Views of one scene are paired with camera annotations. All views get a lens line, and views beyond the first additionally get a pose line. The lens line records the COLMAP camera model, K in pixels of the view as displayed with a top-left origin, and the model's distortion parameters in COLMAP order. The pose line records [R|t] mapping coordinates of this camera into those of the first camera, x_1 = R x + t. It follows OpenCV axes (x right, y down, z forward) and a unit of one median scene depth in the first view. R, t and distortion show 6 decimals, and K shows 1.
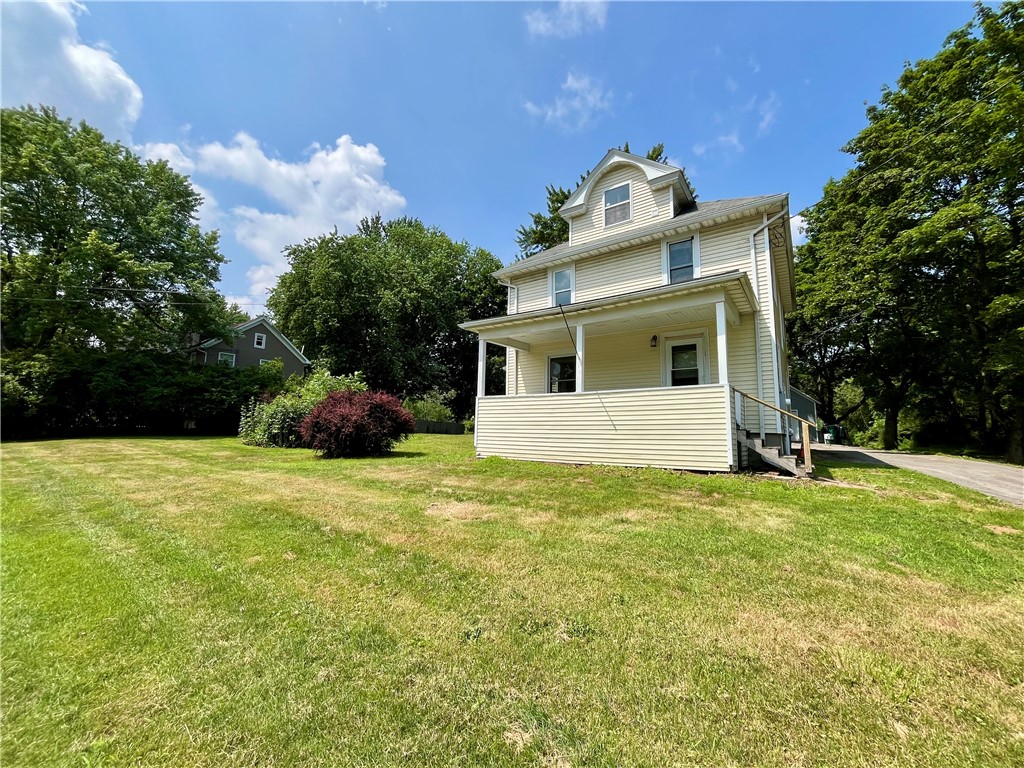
lens RADIAL K [[410.6, 0, 512.0], [0, 410.6, 384.0], [0, 0, 1]] dist [-0.002342, -0.000201]
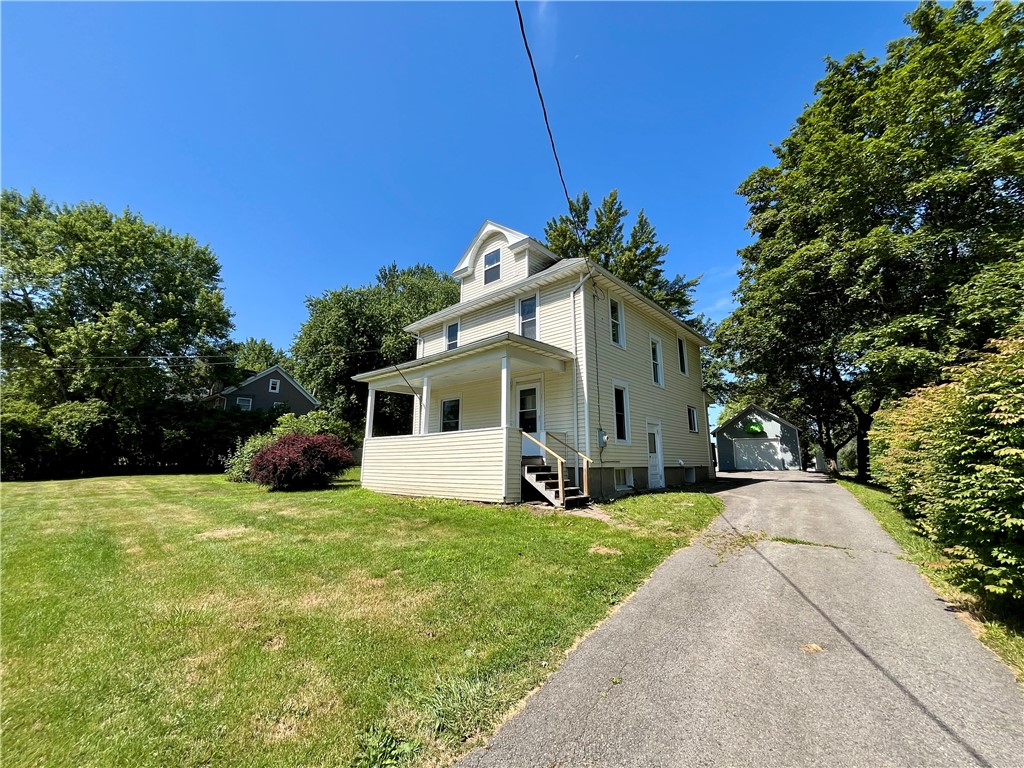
lens RADIAL K [[412.5, 0, 512.0], [0, 412.5, 384.0], [0, 0, 1]] dist [0.002196, 0.000129]
pose [[0.992843, -0.034958, -0.114193, 0.423307], [0.026351, 0.996757, -0.076032, -0.019626], [0.116480, 0.072479, 0.990545, -0.111610]]
